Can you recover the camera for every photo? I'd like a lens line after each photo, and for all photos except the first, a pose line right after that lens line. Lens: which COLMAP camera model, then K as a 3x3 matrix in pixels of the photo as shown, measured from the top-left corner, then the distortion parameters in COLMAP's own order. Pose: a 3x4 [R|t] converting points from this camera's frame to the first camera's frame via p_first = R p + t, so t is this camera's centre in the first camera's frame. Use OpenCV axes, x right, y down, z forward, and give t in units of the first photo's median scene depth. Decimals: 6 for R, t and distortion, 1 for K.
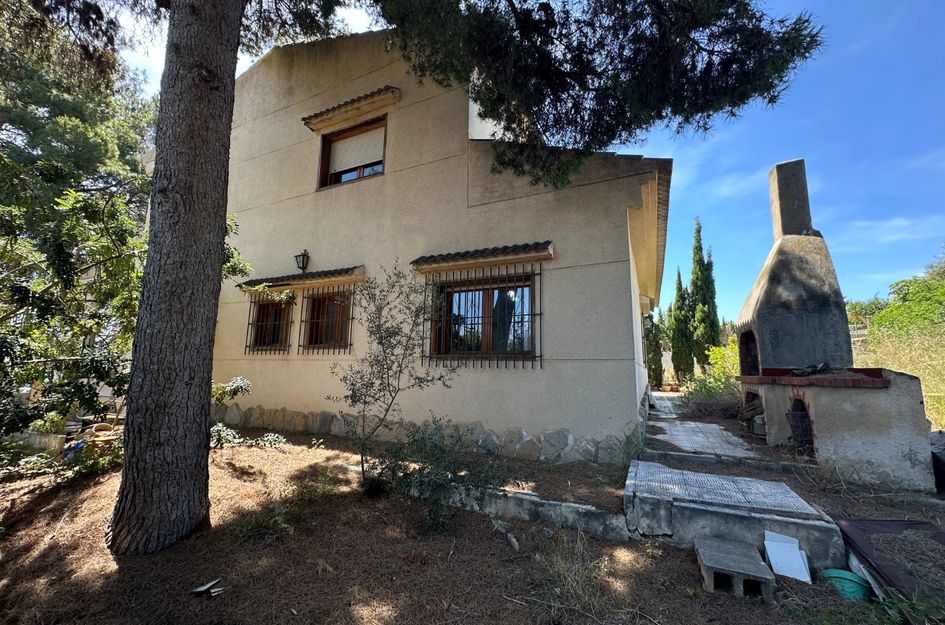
lens RADIAL K [[377.9, 0, 470.9], [0, 377.9, 309.7], [0, 0, 1]] dist [-0.000113, 0.000460]
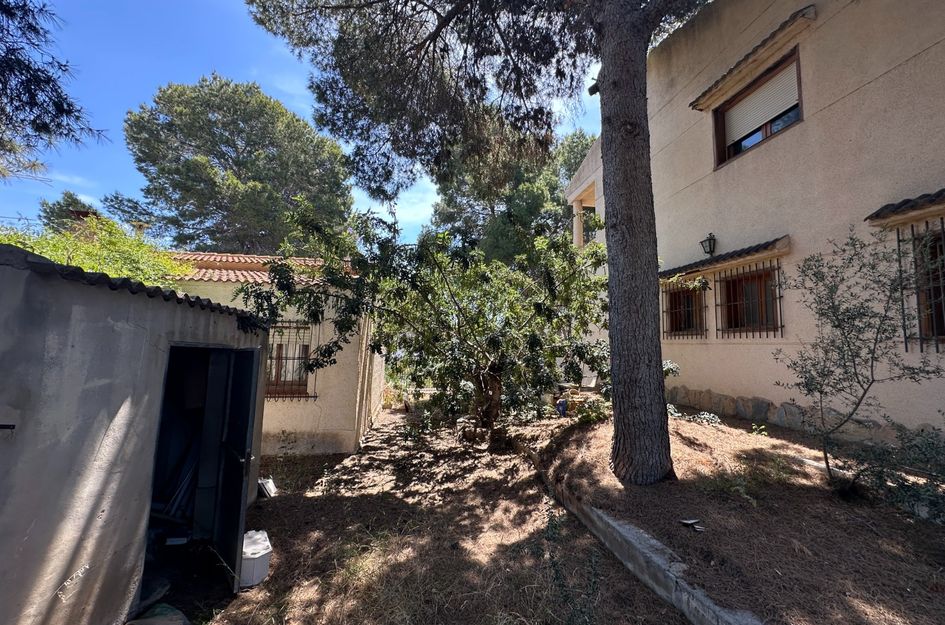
lens RADIAL K [[377.9, 0, 470.9], [0, 377.9, 309.7], [0, 0, 1]] dist [-0.000113, 0.000460]
pose [[0.570545, -0.082759, -0.817086, -0.004475], [0.122407, 0.992366, -0.015039, -0.036583], [0.812093, -0.091436, 0.576320, -0.171390]]
